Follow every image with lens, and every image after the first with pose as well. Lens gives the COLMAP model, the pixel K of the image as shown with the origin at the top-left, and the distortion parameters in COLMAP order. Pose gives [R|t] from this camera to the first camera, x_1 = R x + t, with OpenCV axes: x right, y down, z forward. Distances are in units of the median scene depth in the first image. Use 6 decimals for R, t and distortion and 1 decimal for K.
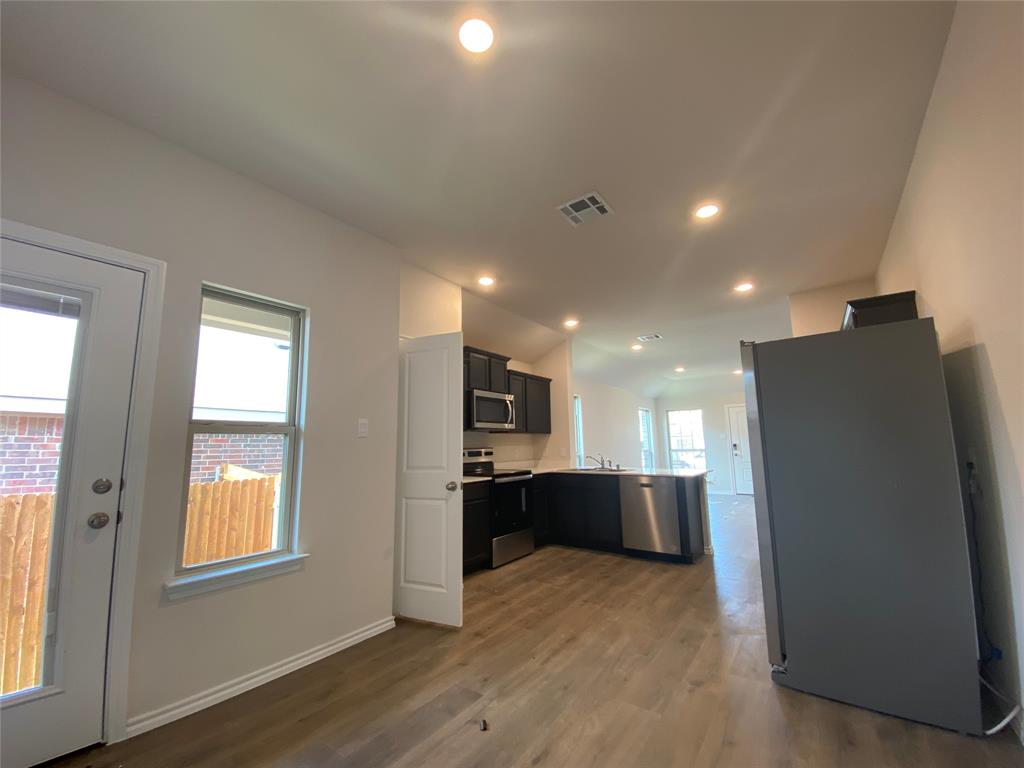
lens RADIAL K [[420.1, 0, 507.4], [0, 420.1, 378.0], [0, 0, 1]] dist [-0.001773, -0.001433]
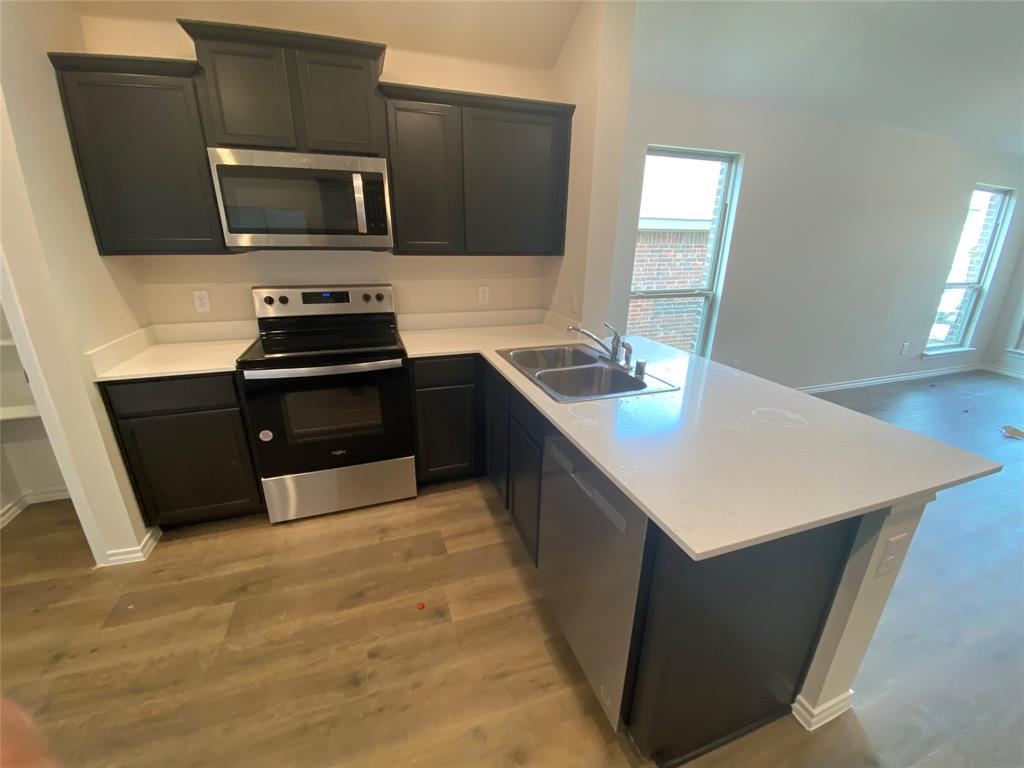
lens RADIAL K [[416.5, 0, 511.3], [0, 416.5, 390.5], [0, 0, 1]] dist [-0.004917, -0.005218]
pose [[0.816674, 0.227353, -0.530428, 0.417491], [0.064694, 0.877267, 0.475622, 0.061693], [0.573462, -0.422744, 0.701733, 0.788326]]
